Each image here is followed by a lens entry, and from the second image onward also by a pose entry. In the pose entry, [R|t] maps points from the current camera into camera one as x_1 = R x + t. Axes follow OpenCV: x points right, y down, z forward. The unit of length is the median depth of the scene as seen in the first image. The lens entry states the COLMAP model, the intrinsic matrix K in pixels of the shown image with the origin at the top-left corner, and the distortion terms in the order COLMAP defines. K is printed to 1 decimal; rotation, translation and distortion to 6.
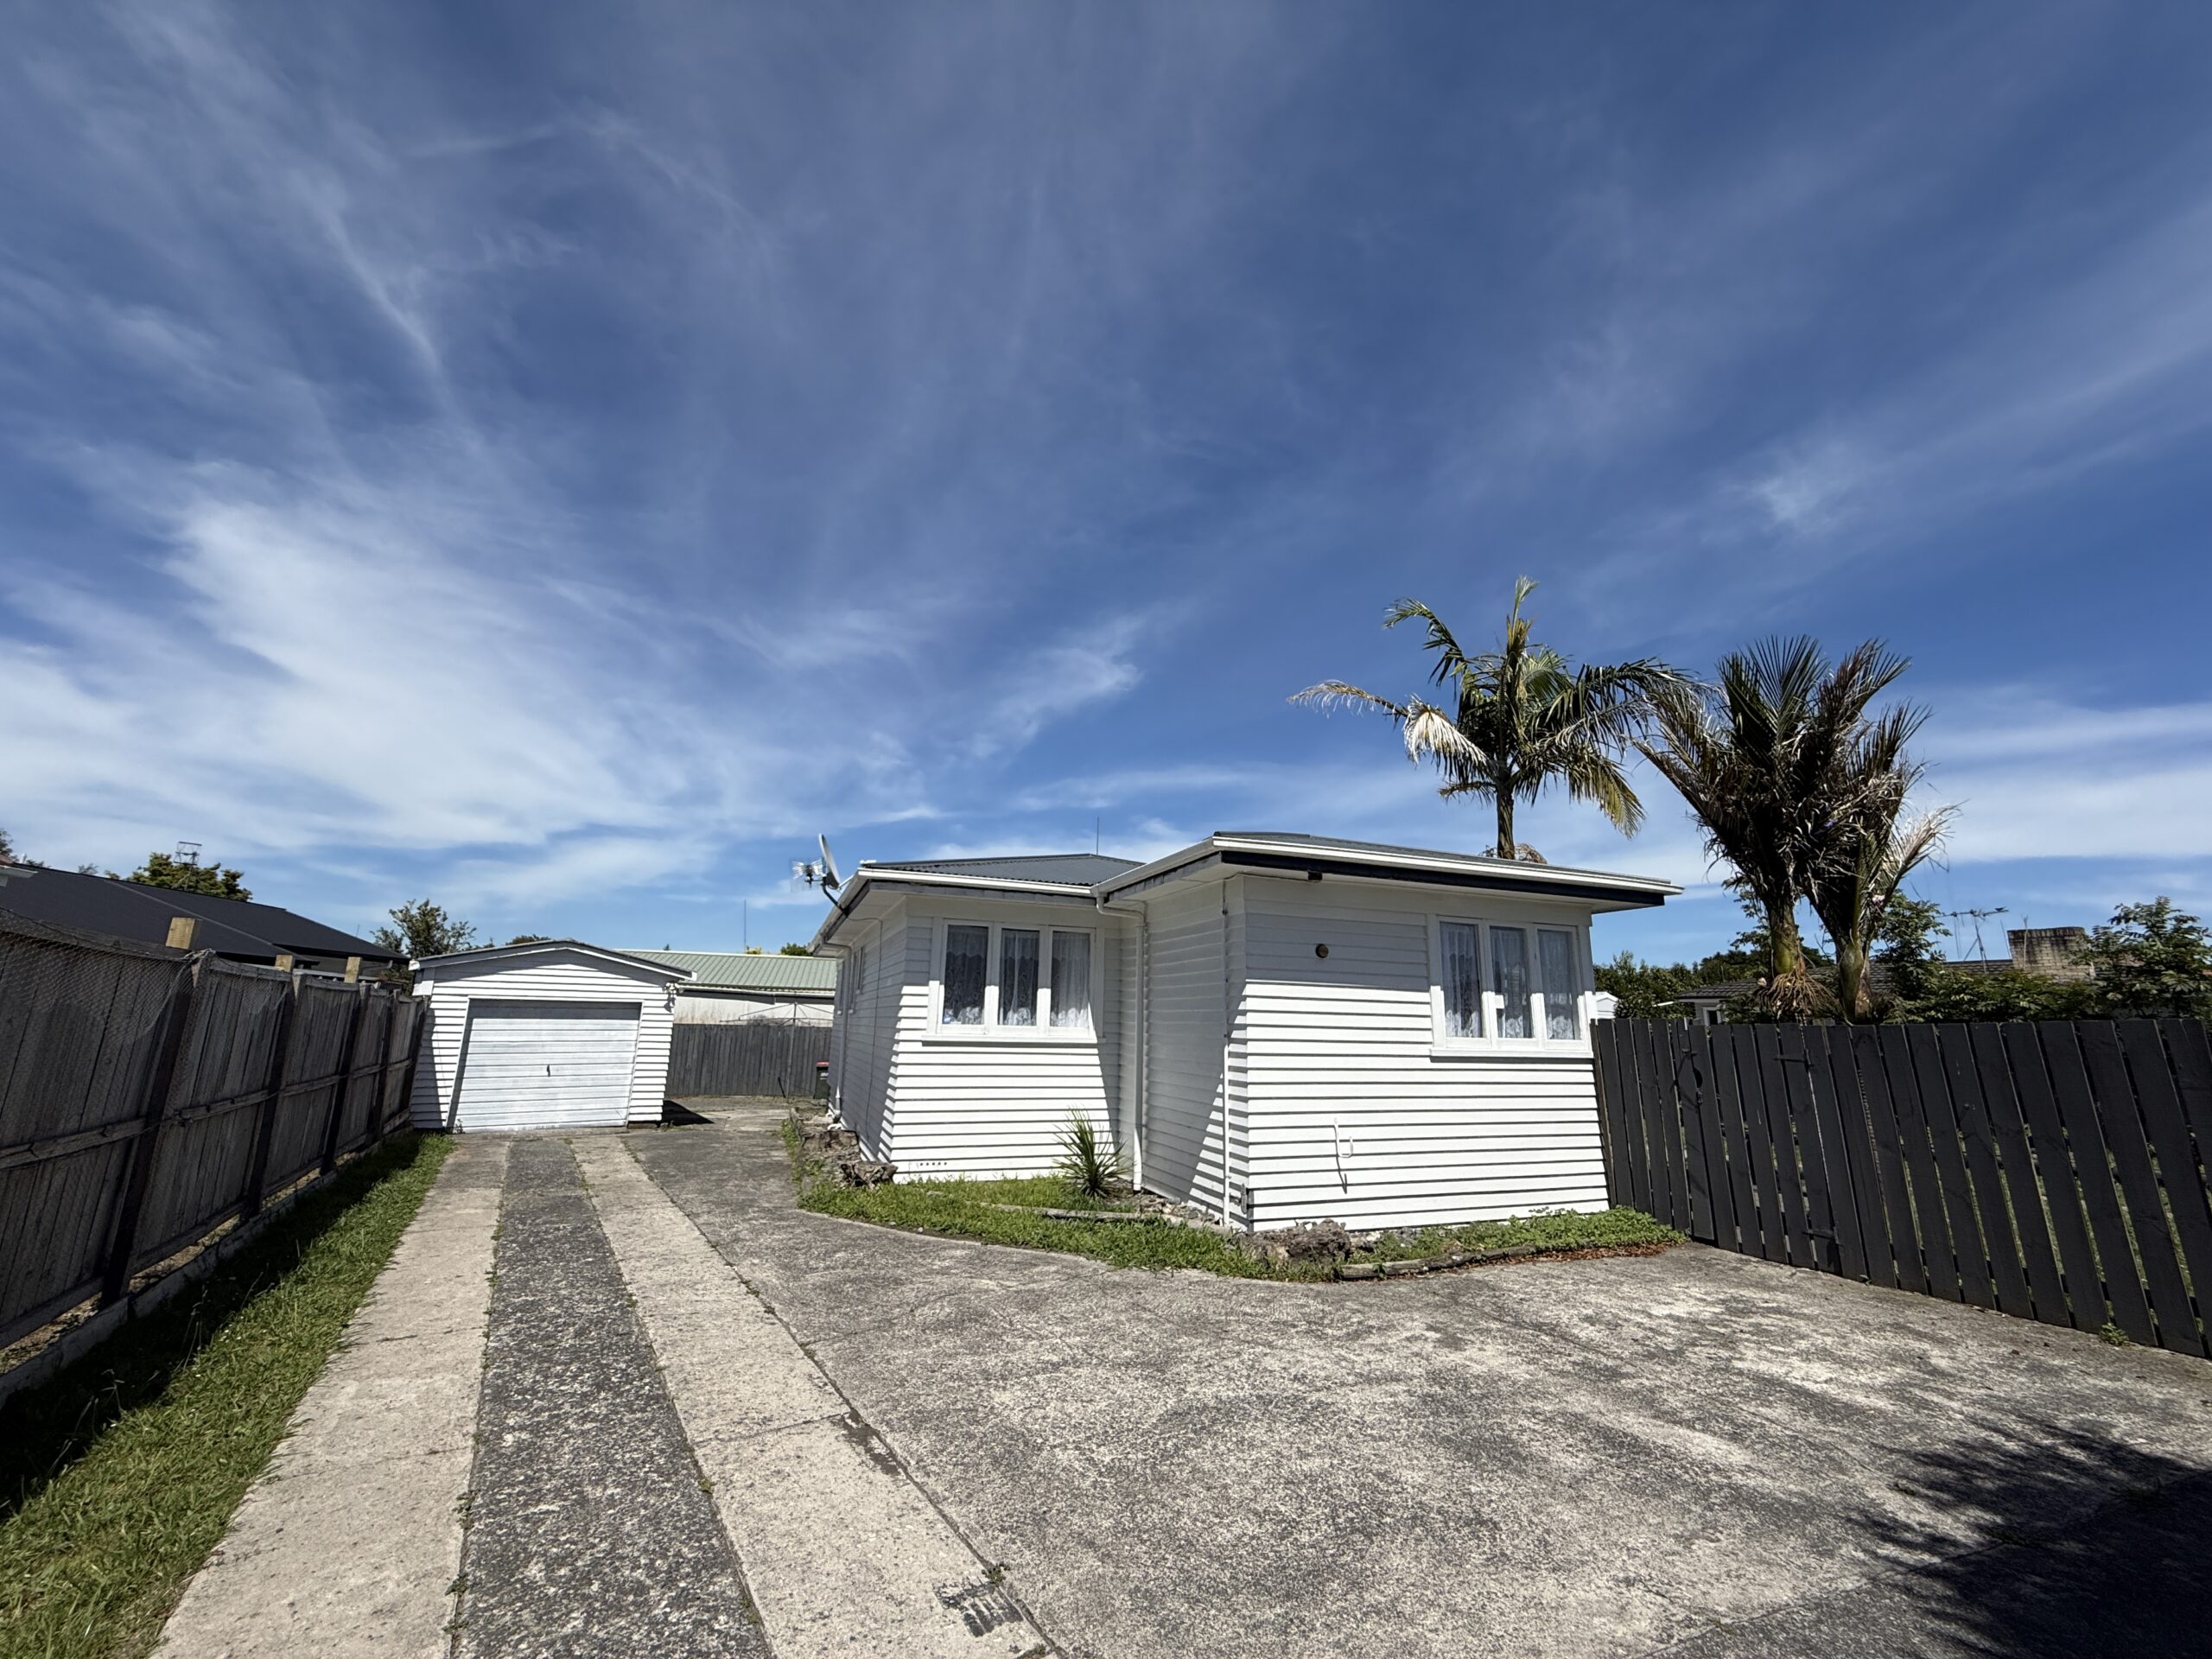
lens RADIAL K [[877.1, 0, 1106.1], [0, 877.1, 817.1], [0, 0, 1]] dist [0.001481, -0.000690]
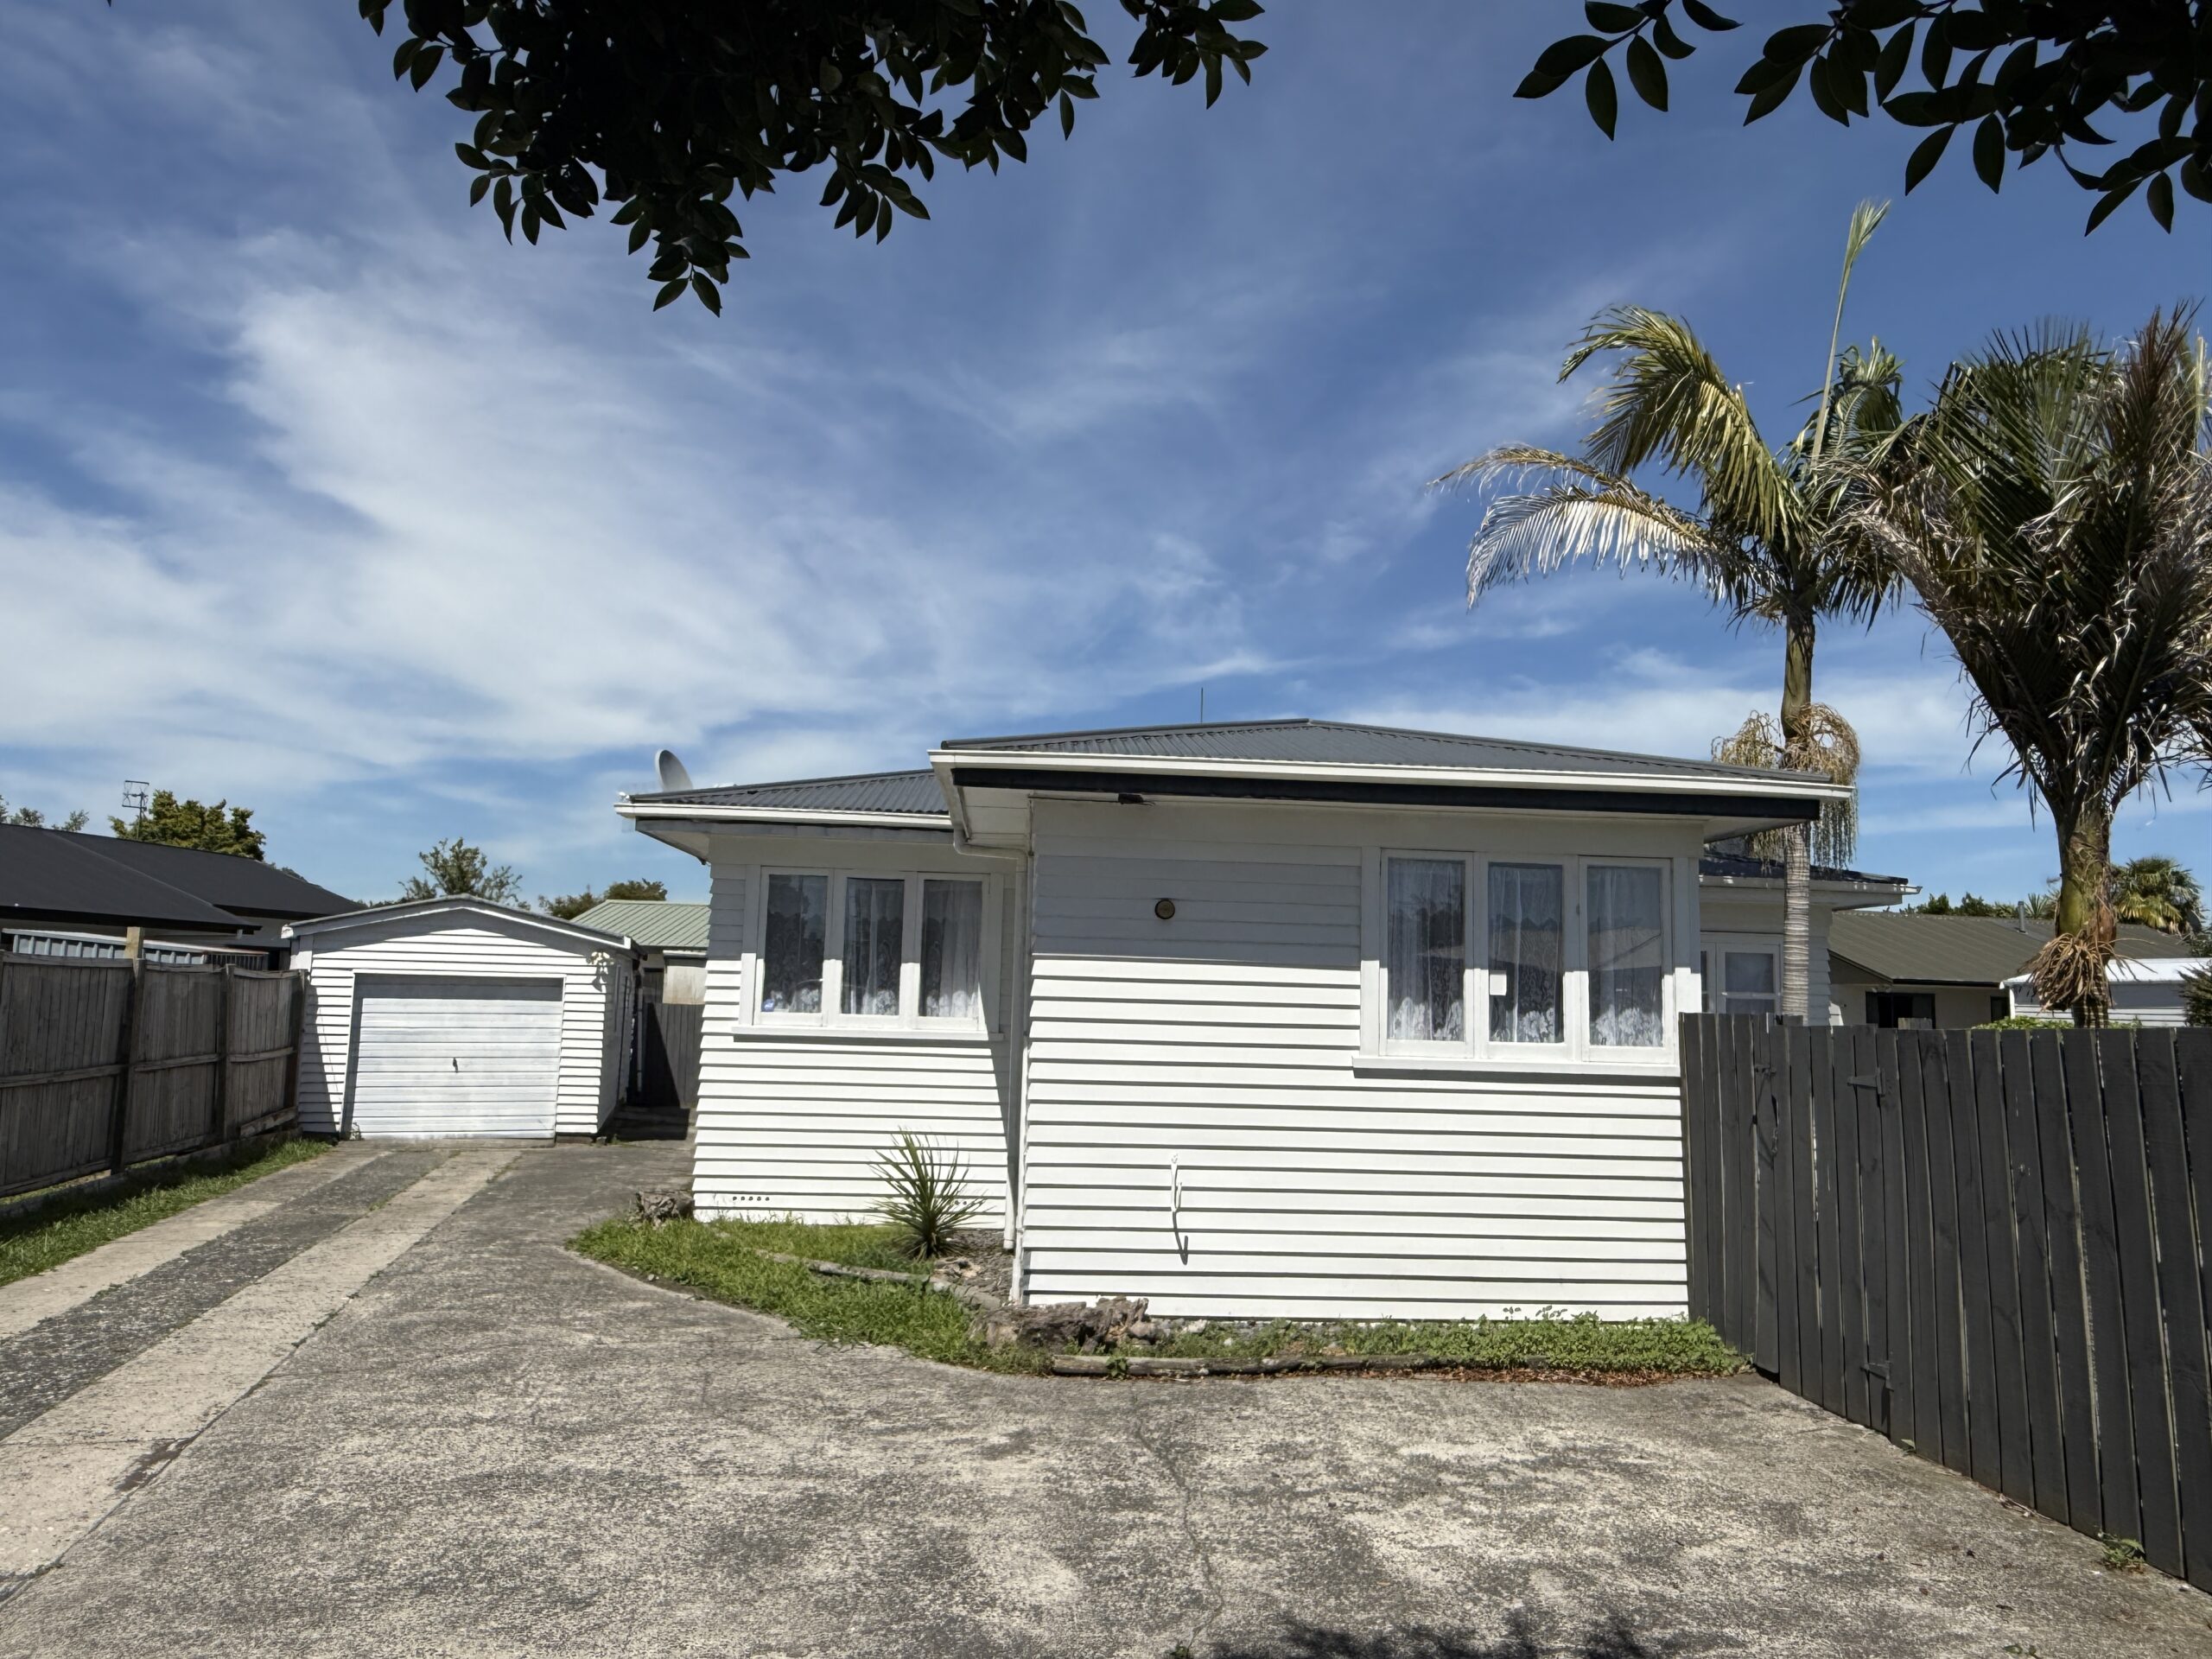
lens RADIAL K [[1455.7, 0, 1115.0], [0, 1455.7, 836.7], [0, 0, 1]] dist [-0.002212, 0.006021]
pose [[0.955426, -0.027578, -0.293939, 0.898233], [0.061666, 0.992308, 0.107339, -0.034409], [0.288718, -0.120681, 0.949778, -0.065661]]
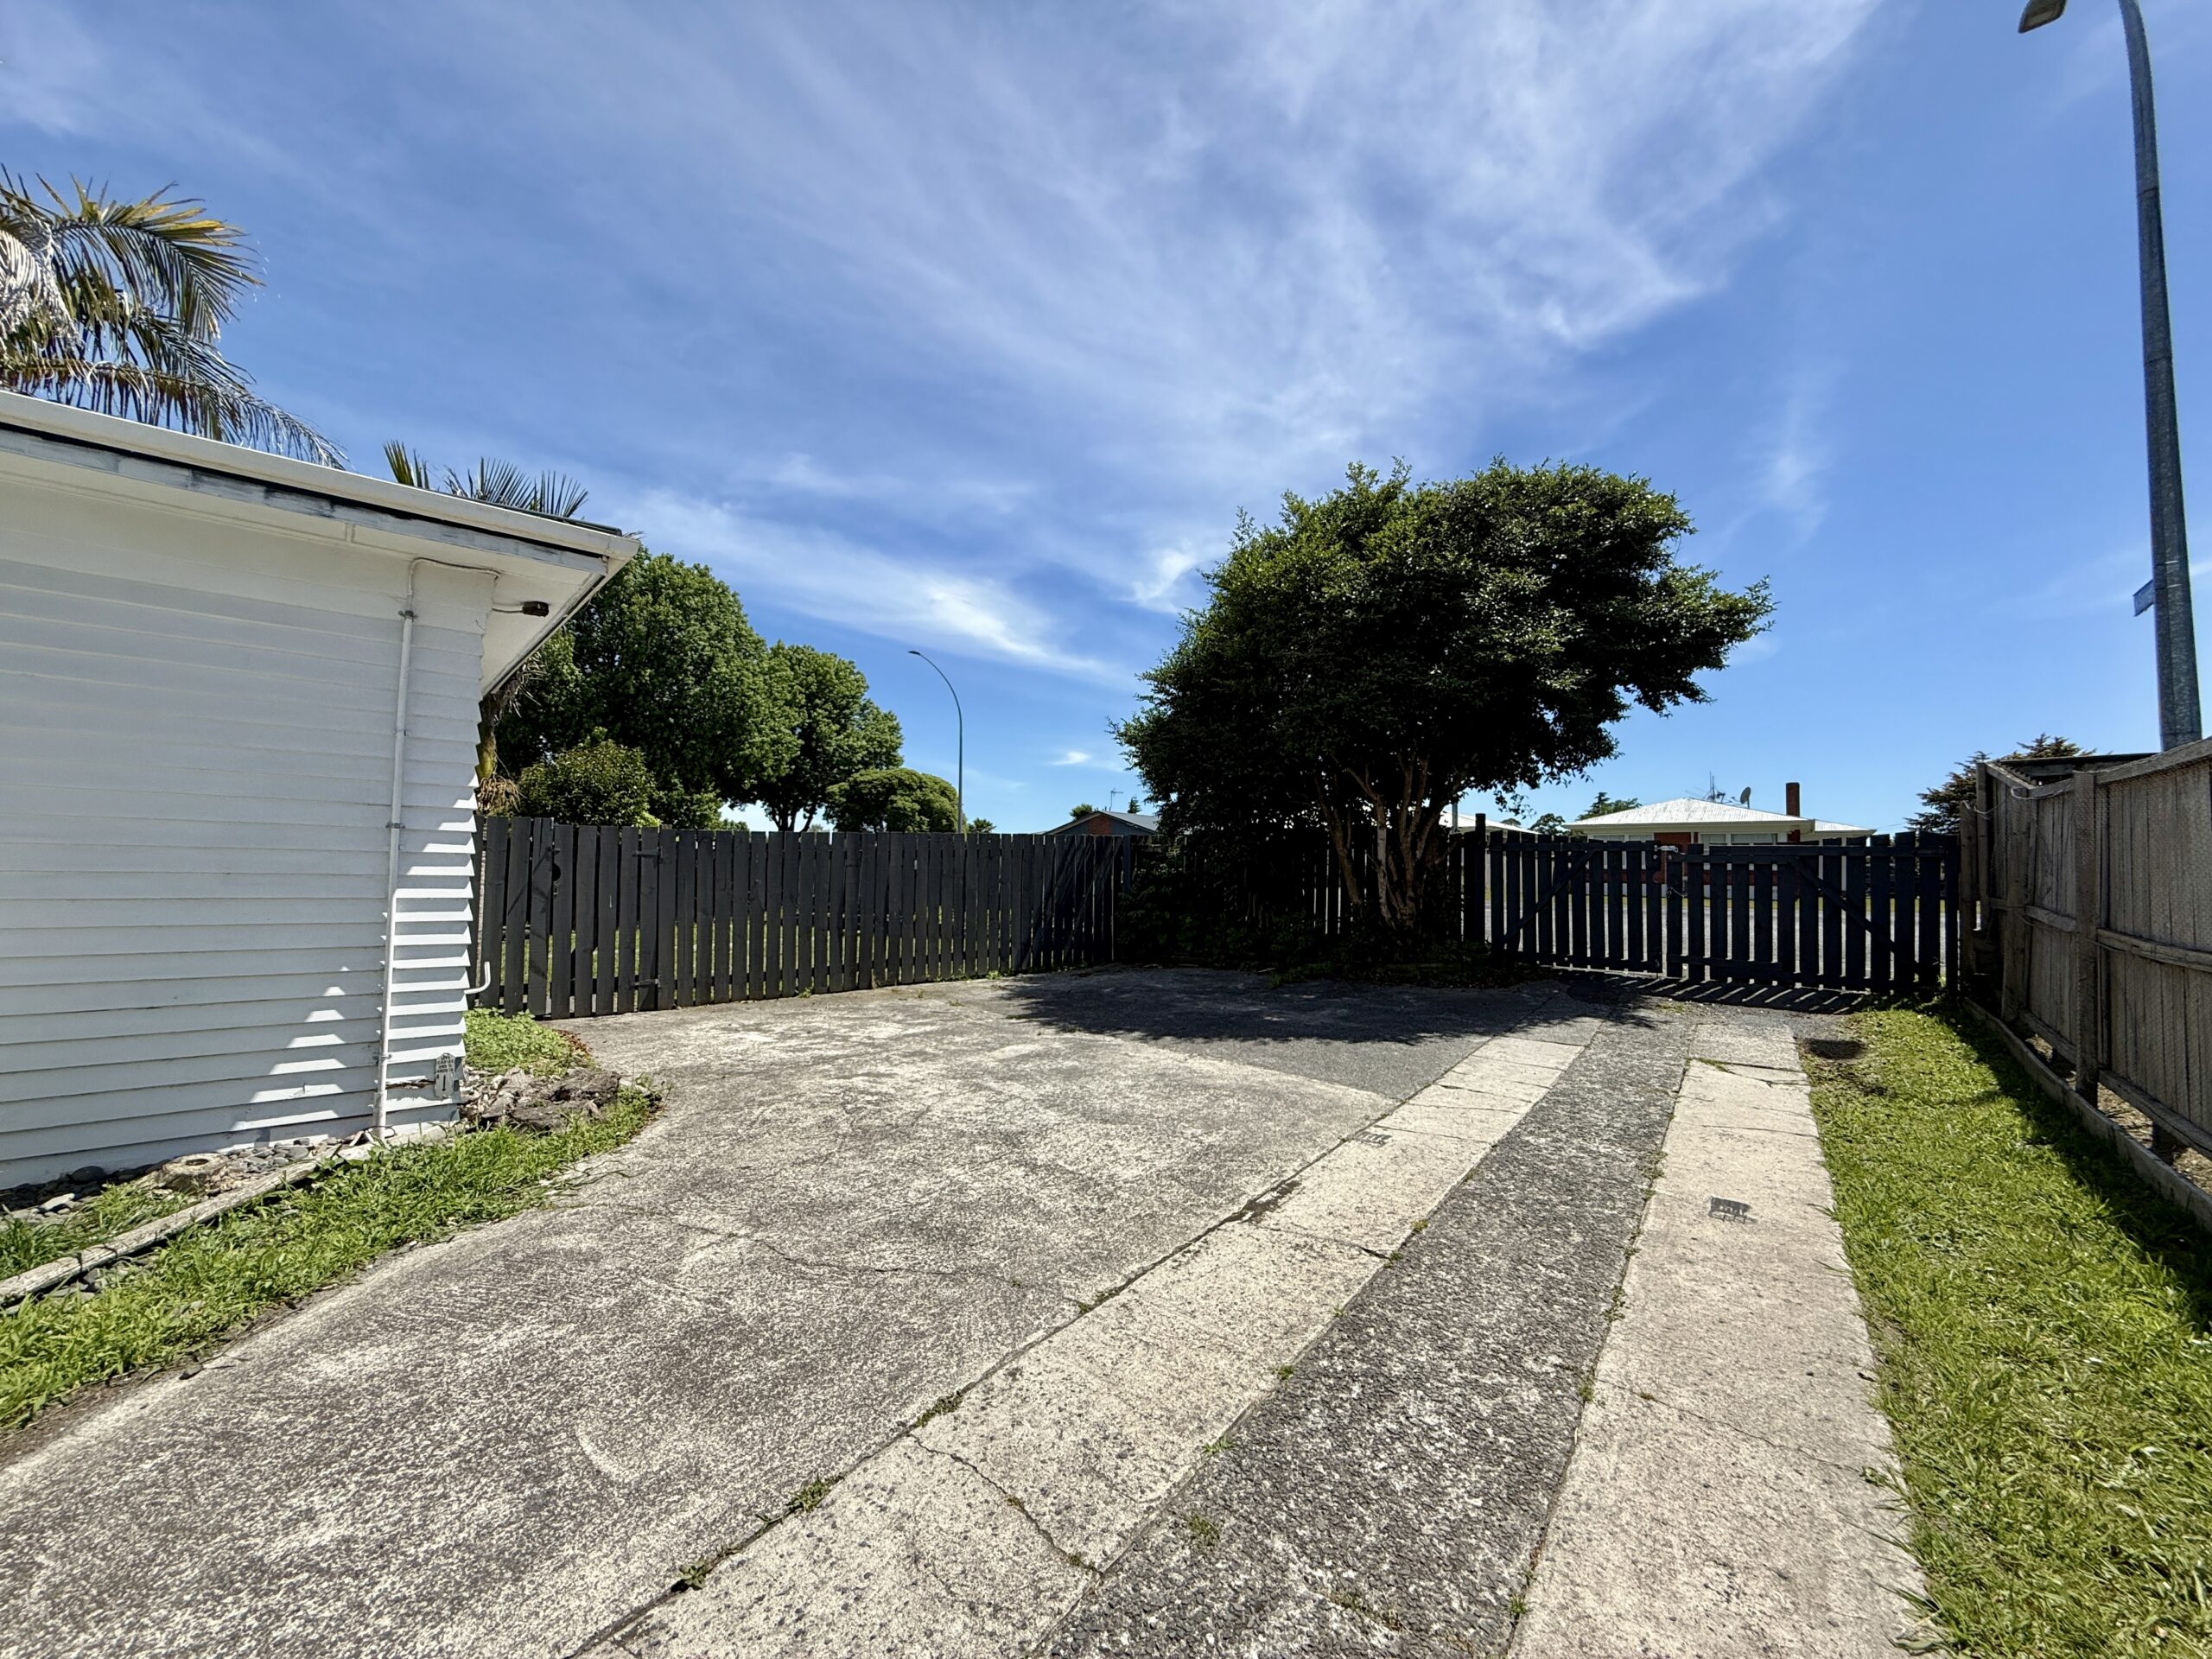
lens RADIAL K [[878.6, 0, 1098.6], [0, 878.6, 830.4], [0, 0, 1]] dist [0.000157, -0.000044]
pose [[-0.353254, 0.015381, 0.935401, -0.941233], [-0.240934, 0.964642, -0.106851, 0.337132], [-0.903970, -0.263116, -0.337057, 1.293490]]
